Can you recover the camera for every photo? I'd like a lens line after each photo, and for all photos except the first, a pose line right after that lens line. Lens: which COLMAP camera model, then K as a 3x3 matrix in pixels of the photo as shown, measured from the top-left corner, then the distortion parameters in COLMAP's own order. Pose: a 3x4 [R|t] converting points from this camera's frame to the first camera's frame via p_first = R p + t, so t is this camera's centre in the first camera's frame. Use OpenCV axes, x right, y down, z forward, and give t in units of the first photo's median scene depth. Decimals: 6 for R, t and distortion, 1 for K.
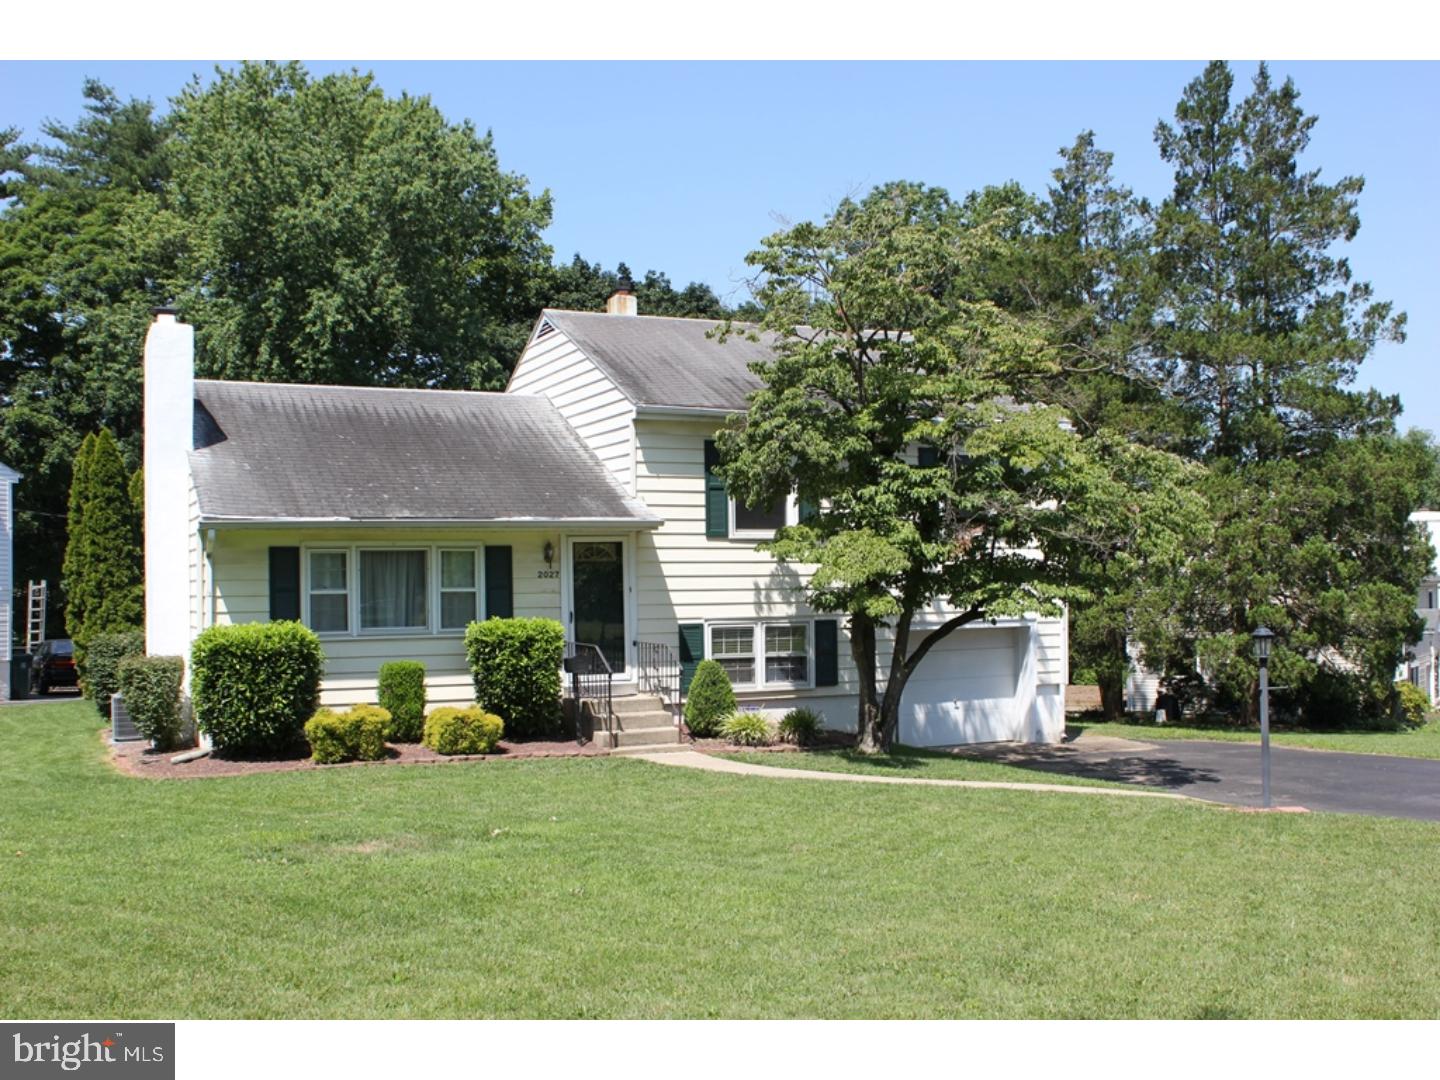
lens RADIAL K [[1463.0, 0, 720.0], [0, 1463.0, 540.0], [0, 0, 1]] dist [-0.069657, 0.037323]
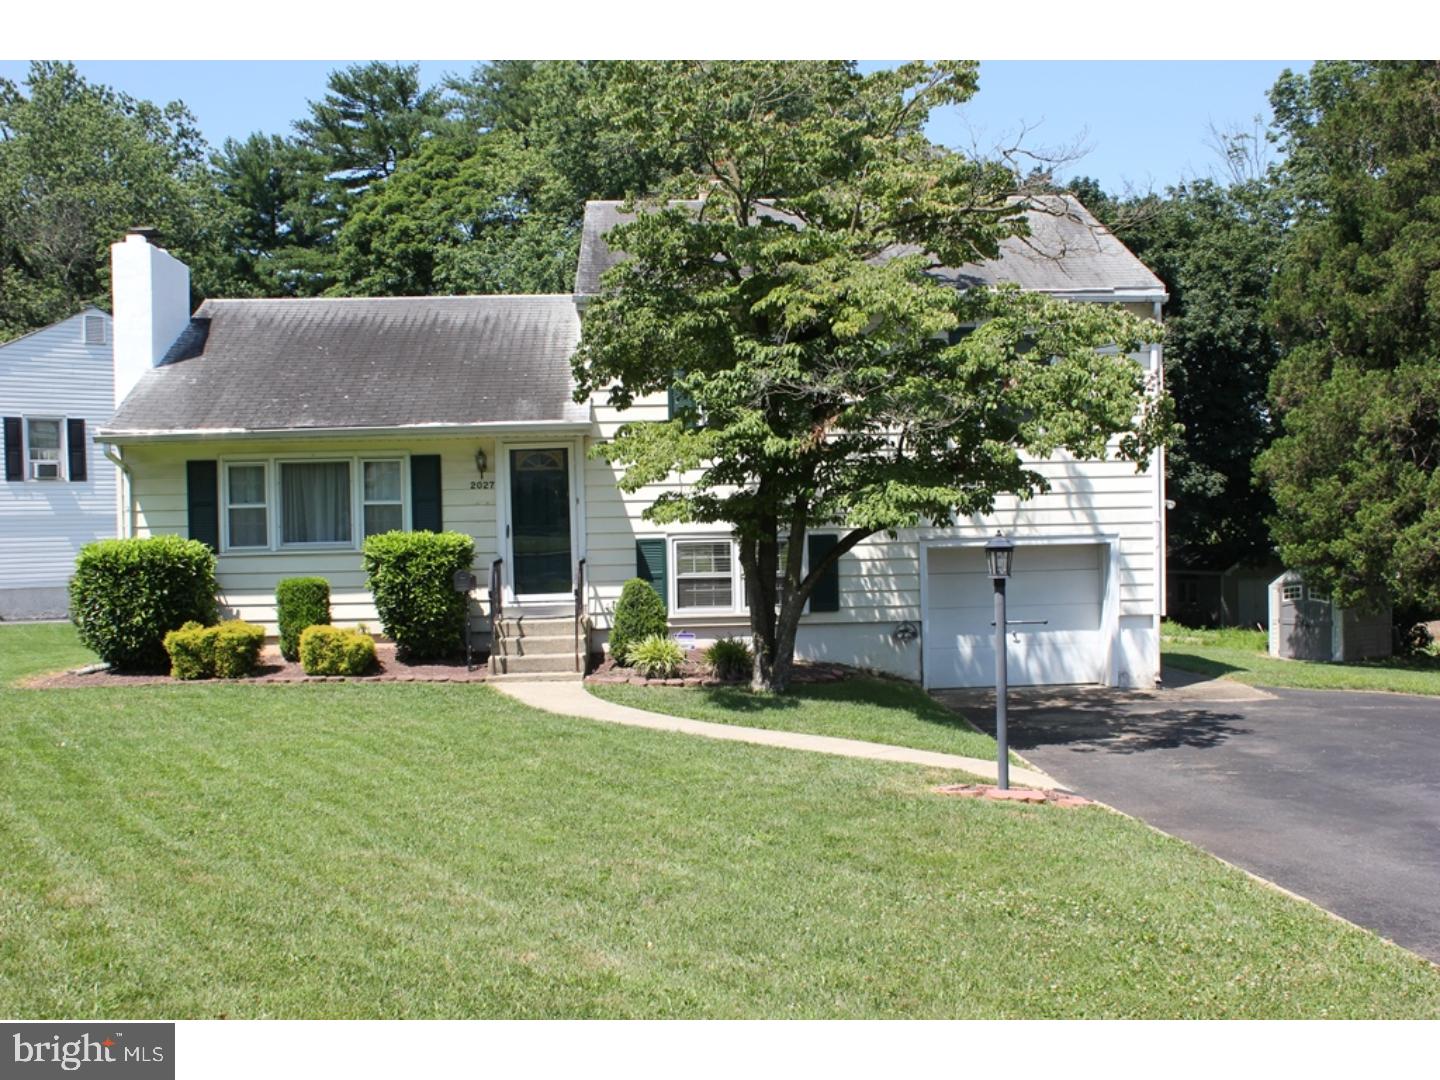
lens RADIAL K [[1463.0, 0, 720.0], [0, 1463.0, 540.0], [0, 0, 1]] dist [-0.069657, 0.037323]
pose [[0.926440, -0.000759, -0.376441, 0.378754], [0.019852, 0.998705, 0.046843, 0.018541], [0.375918, -0.050870, 0.925255, 0.207572]]
